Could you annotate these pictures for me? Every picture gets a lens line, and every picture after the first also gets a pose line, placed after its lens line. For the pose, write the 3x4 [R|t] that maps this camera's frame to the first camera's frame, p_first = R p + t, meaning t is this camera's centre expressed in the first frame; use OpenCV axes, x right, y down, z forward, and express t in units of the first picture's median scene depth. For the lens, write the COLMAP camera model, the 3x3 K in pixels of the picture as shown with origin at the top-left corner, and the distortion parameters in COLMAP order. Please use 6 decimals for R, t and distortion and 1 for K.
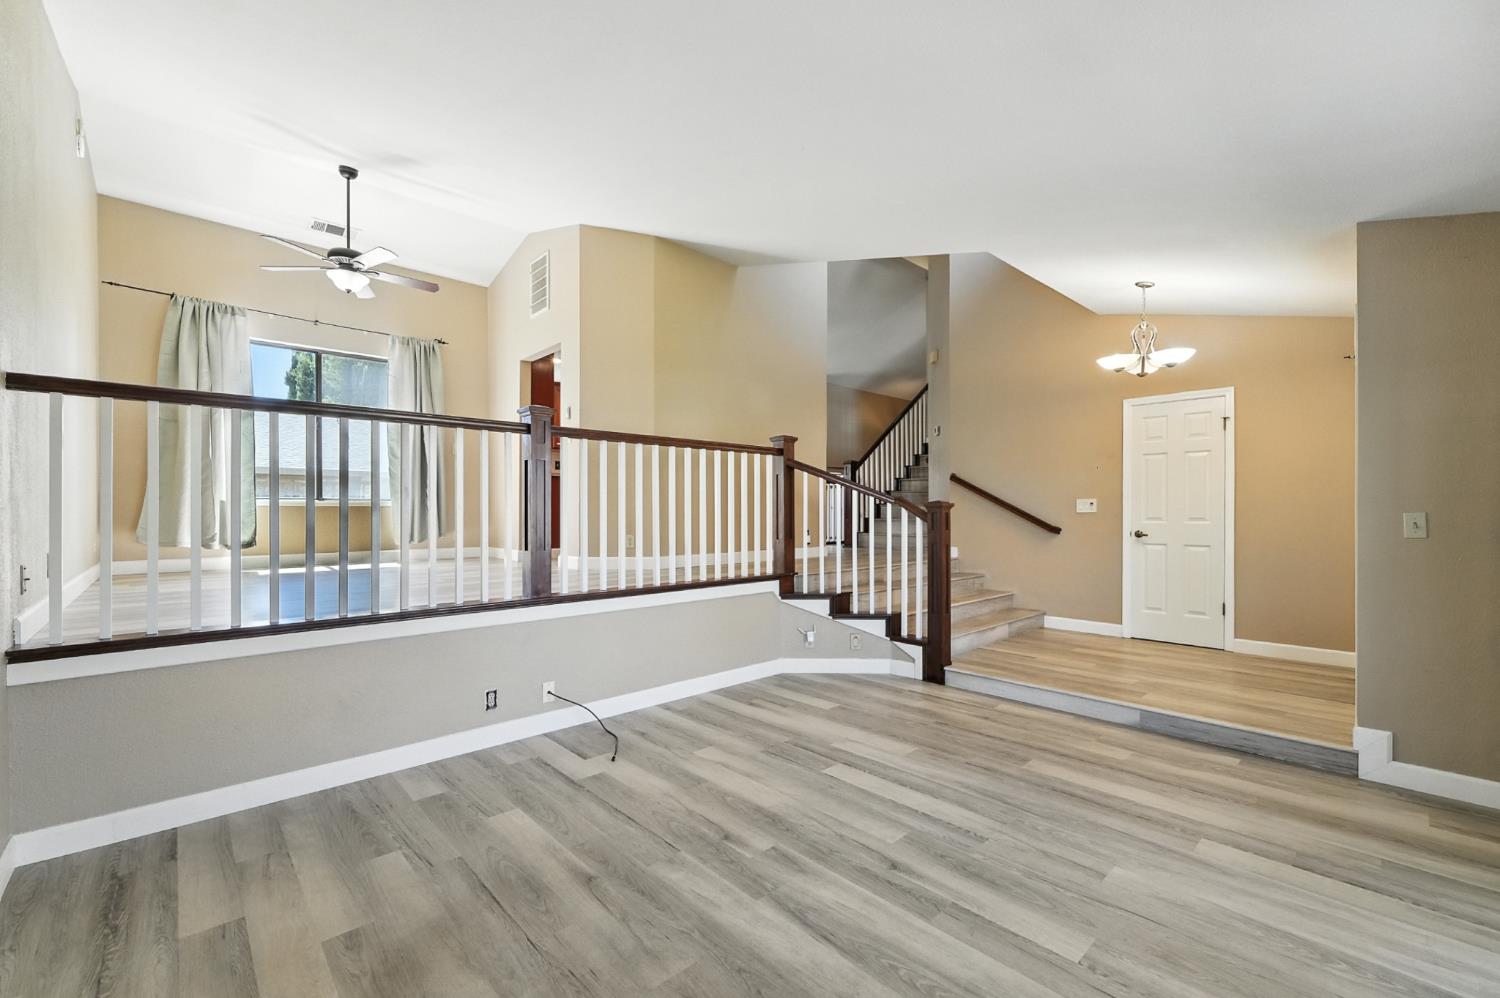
lens RADIAL K [[612.1, 0, 748.1], [0, 612.1, 505.2], [0, 0, 1]] dist [-0.000761, -0.000201]
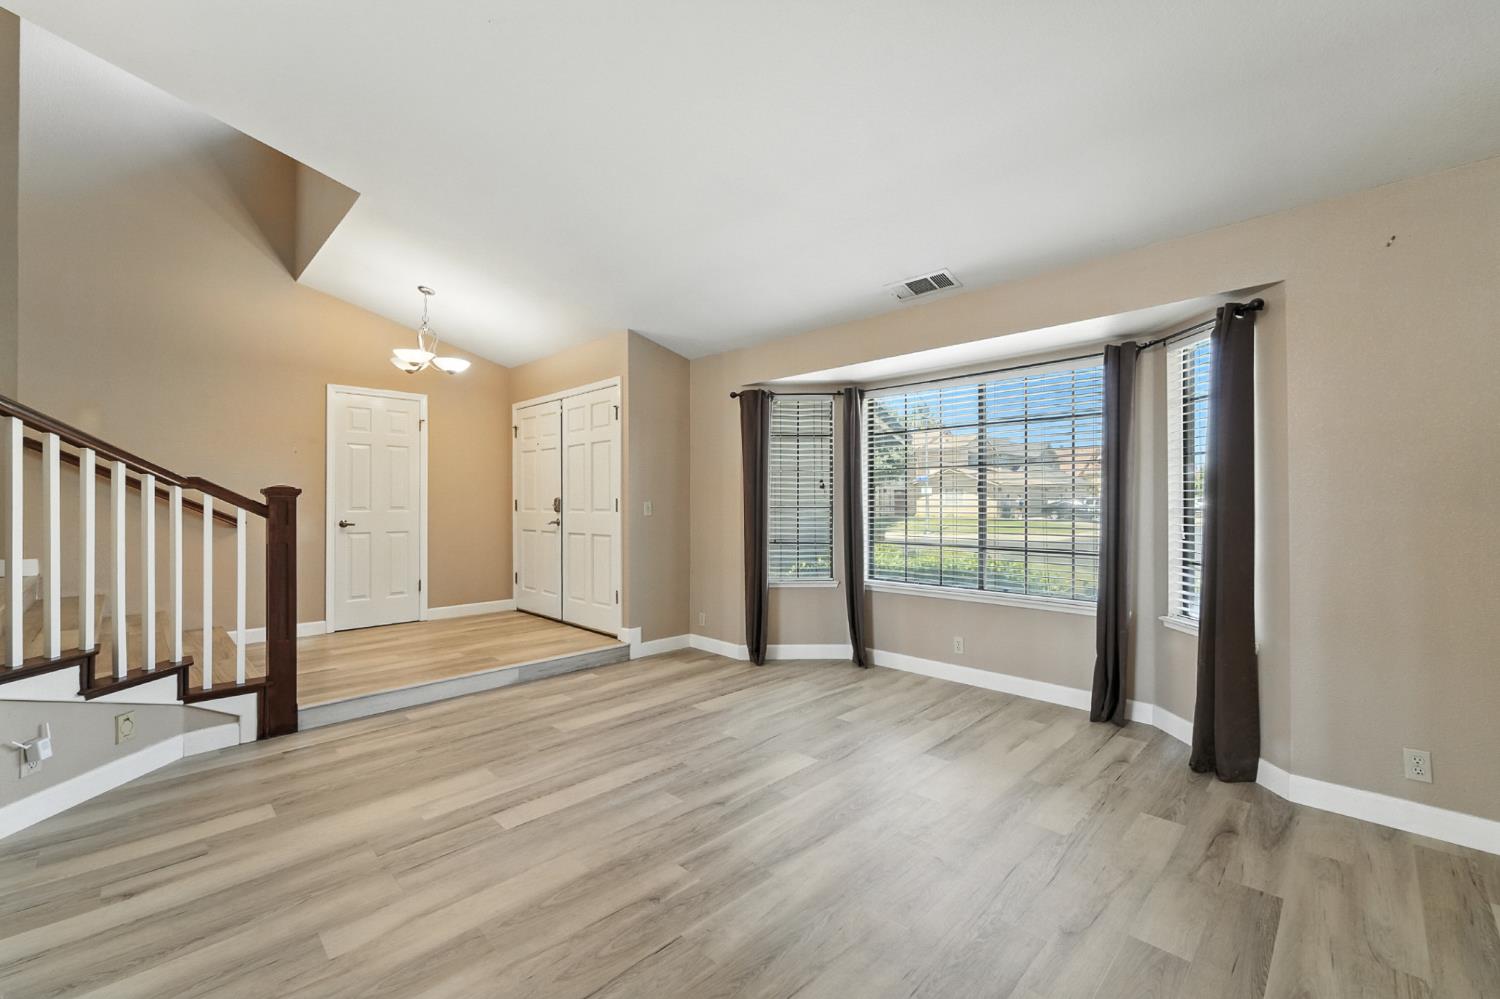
lens RADIAL K [[612.1, 0, 748.1], [0, 612.1, 505.7], [0, 0, 1]] dist [-0.000761, -0.000201]
pose [[-0.031452, -0.005381, 0.999491, -0.622239], [-0.010497, 0.999932, 0.005053, 0.010932], [-0.999450, -0.010332, -0.031506, 0.664192]]
